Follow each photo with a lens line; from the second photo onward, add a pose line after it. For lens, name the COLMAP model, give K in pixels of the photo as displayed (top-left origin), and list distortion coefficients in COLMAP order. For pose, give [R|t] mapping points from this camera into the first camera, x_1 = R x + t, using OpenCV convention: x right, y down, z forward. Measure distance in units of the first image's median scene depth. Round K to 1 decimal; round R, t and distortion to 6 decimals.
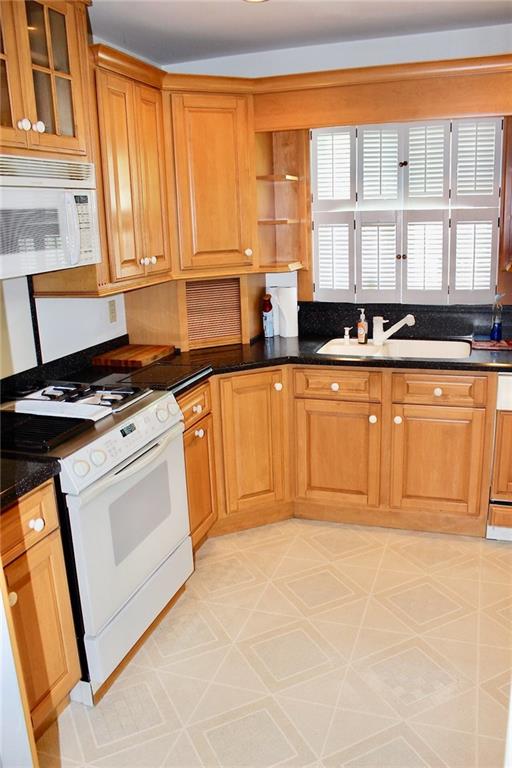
lens RADIAL K [[641.6, 0, 257.4], [0, 641.6, 385.8], [0, 0, 1]] dist [-0.081555, -0.002948]
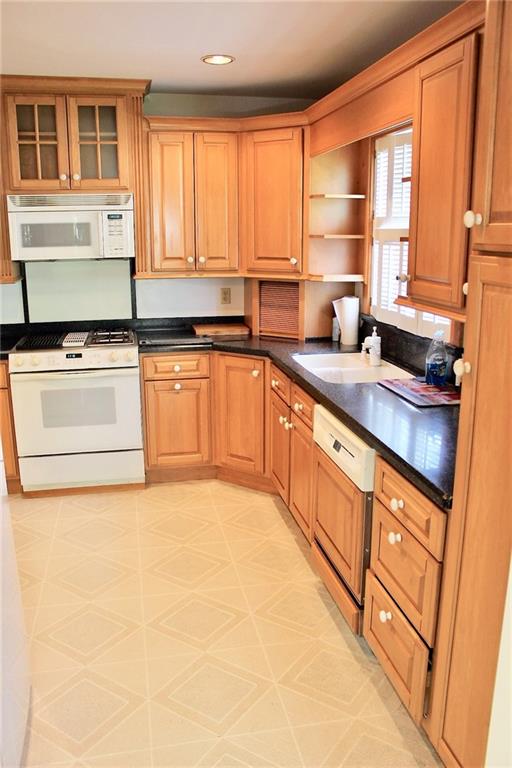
lens RADIAL K [[641.6, 0, 255.1], [0, 641.6, 380.6], [0, 0, 1]] dist [-0.081555, -0.002948]
pose [[0.497190, 0.232670, -0.835863, 1.331026], [-0.236842, 0.963181, 0.127231, -0.178074], [0.834690, 0.134710, 0.533991, 0.473208]]
